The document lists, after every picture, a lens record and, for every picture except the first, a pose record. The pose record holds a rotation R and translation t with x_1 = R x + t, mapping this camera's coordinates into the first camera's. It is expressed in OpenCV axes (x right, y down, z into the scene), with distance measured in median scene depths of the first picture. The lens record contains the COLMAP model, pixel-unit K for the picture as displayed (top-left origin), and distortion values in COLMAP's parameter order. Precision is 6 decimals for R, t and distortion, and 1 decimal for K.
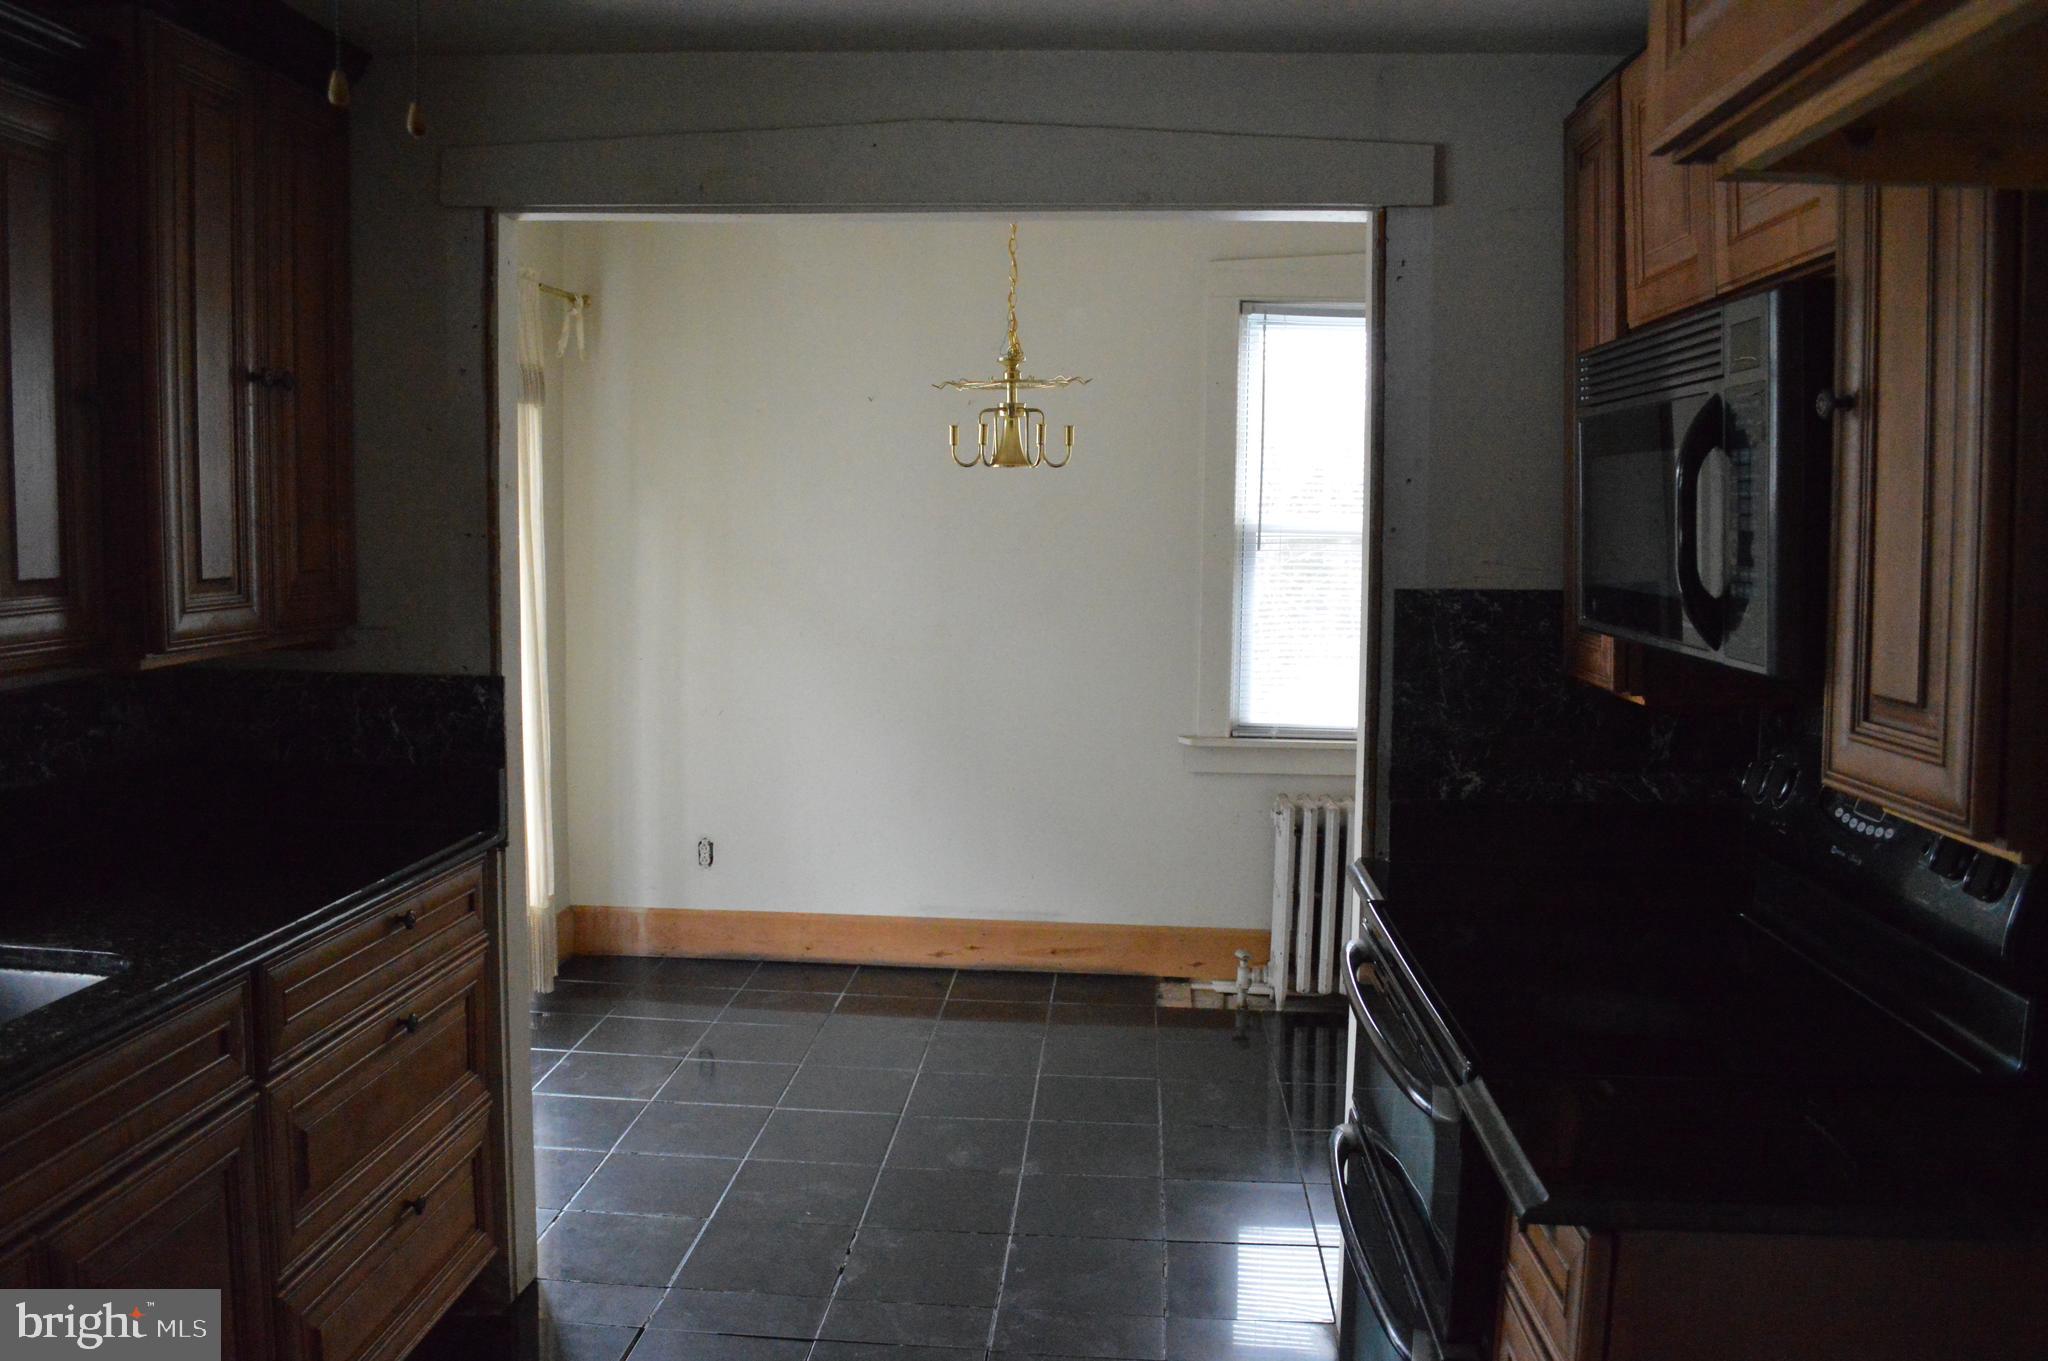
lens RADIAL K [[1644.2, 0, 1023.9], [0, 1644.2, 677.8], [0, 0, 1]] dist [-0.089888, 0.028080]
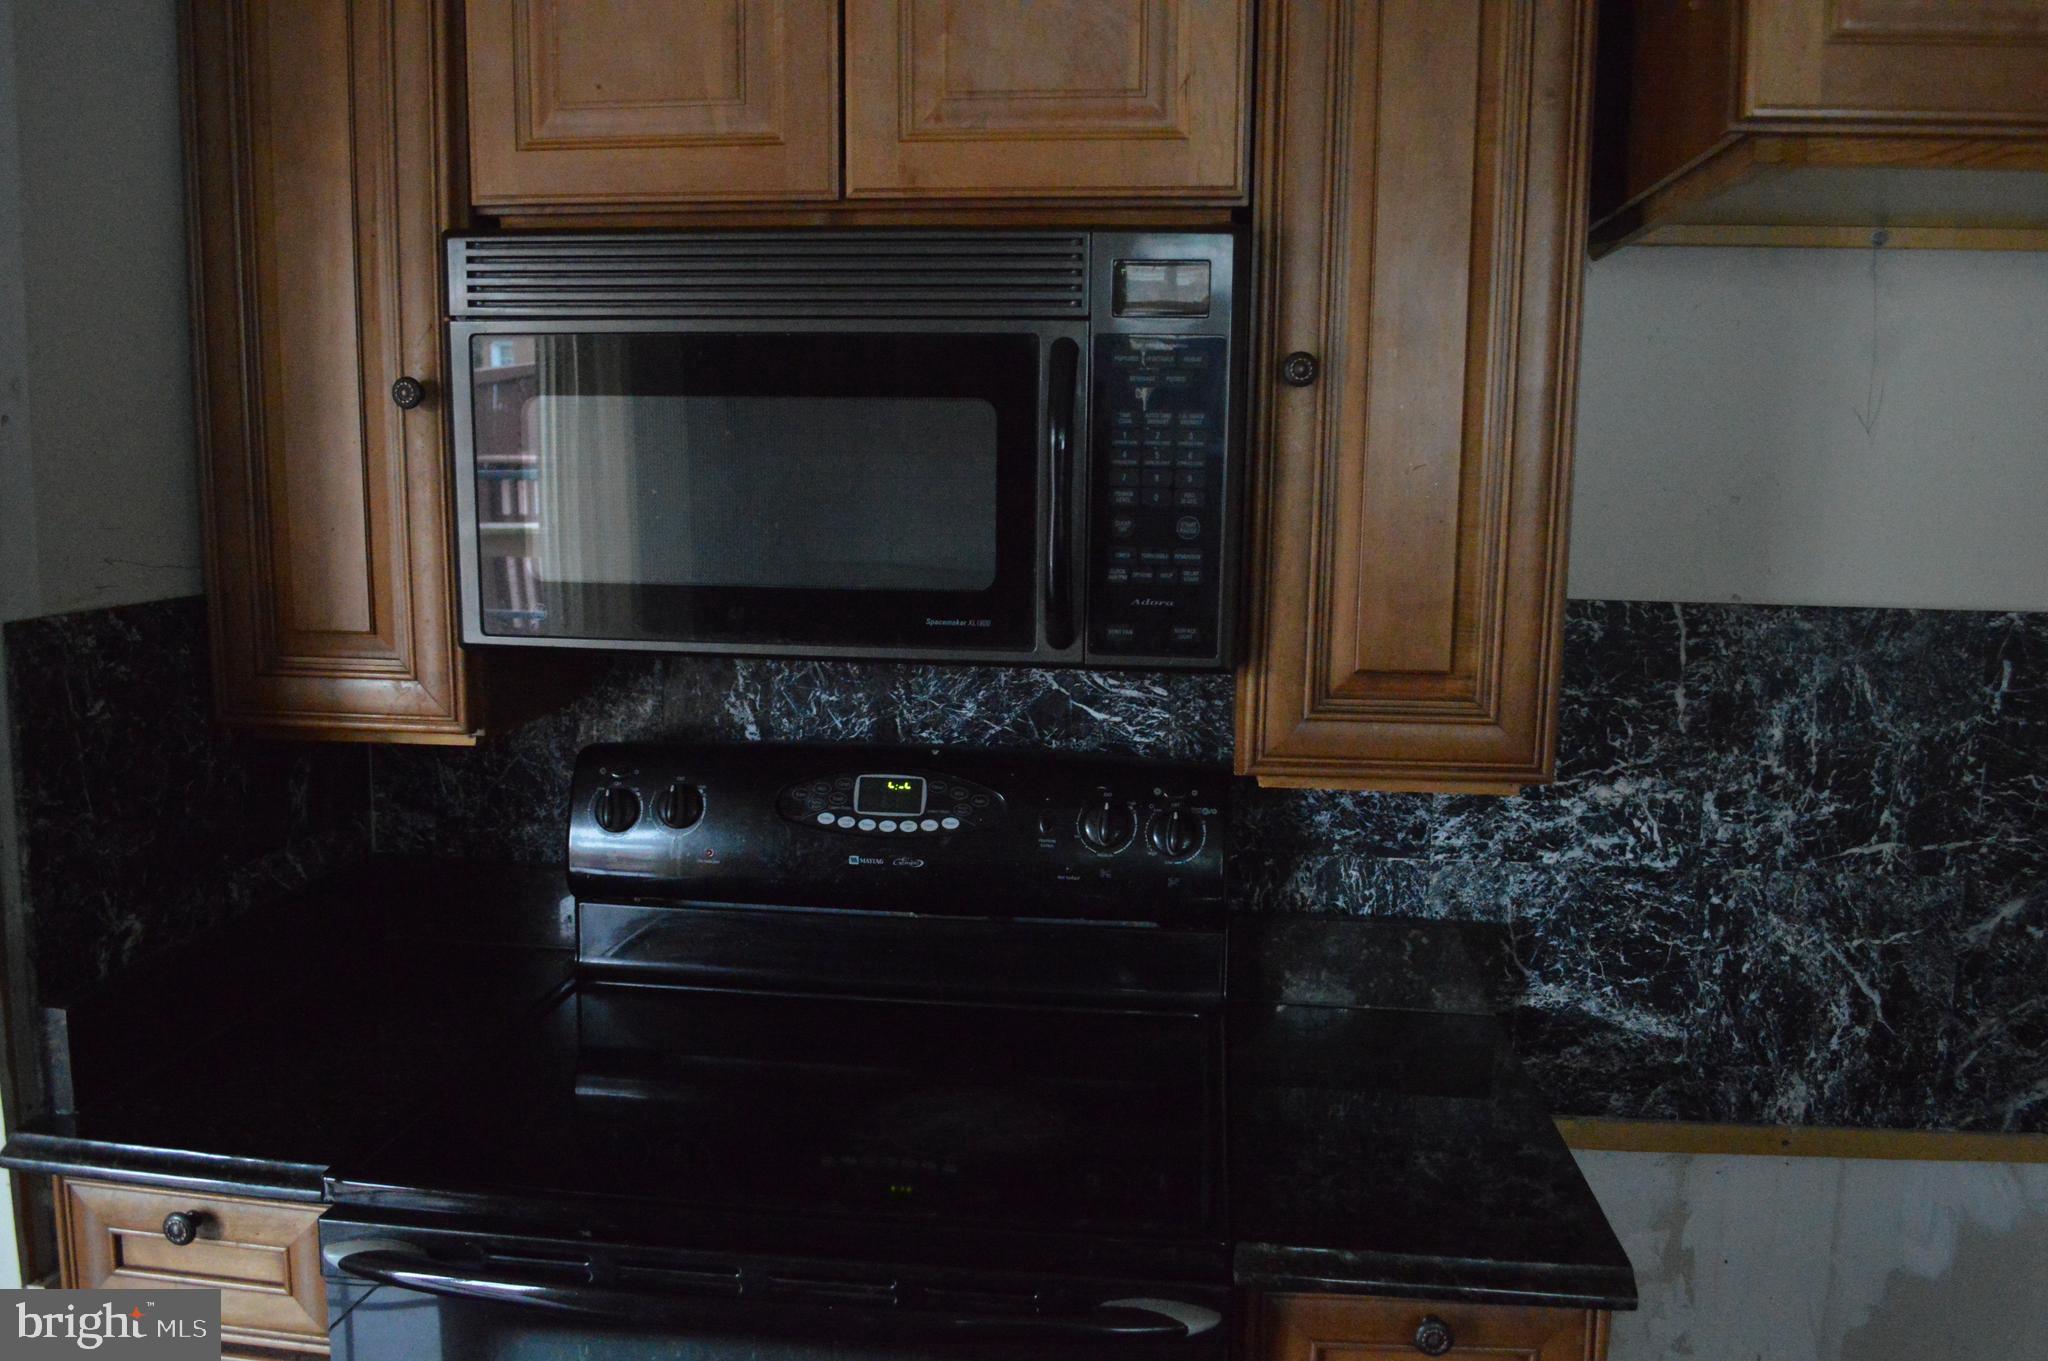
lens RADIAL K [[1644.2, 0, 1024.7], [0, 1644.2, 681.8], [0, 0, 1]] dist [-0.089888, 0.028080]
pose [[0.056727, -0.141222, 0.988351, -0.269860], [0.087852, 0.986812, 0.135959, -0.076727], [-0.994517, 0.079117, 0.068386, 0.635492]]
